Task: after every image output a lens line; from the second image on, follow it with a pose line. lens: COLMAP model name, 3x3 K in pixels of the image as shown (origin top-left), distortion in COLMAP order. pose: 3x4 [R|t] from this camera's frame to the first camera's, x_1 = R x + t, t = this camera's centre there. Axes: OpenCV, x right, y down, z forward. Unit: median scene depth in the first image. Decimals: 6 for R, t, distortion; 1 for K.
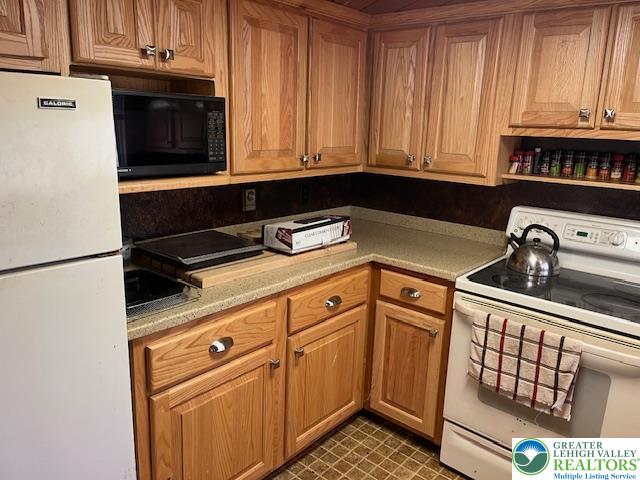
lens RADIAL K [[471.9, 0, 319.1], [0, 471.9, 233.8], [0, 0, 1]] dist [0.037000, -0.060875]
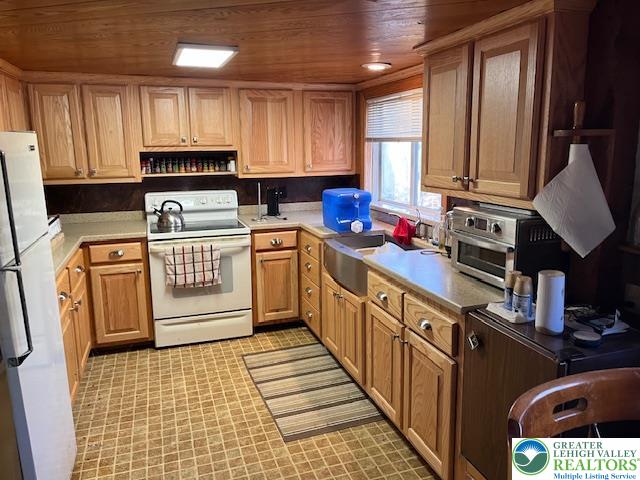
lens RADIAL K [[471.9, 0, 319.1], [0, 471.9, 233.8], [0, 0, 1]] dist [0.037000, -0.060875]
pose [[0.512972, -0.201707, 0.834371, -0.759744], [0.218841, 0.970613, 0.100099, 0.049588], [-0.830041, 0.131246, 0.542038, -0.425486]]
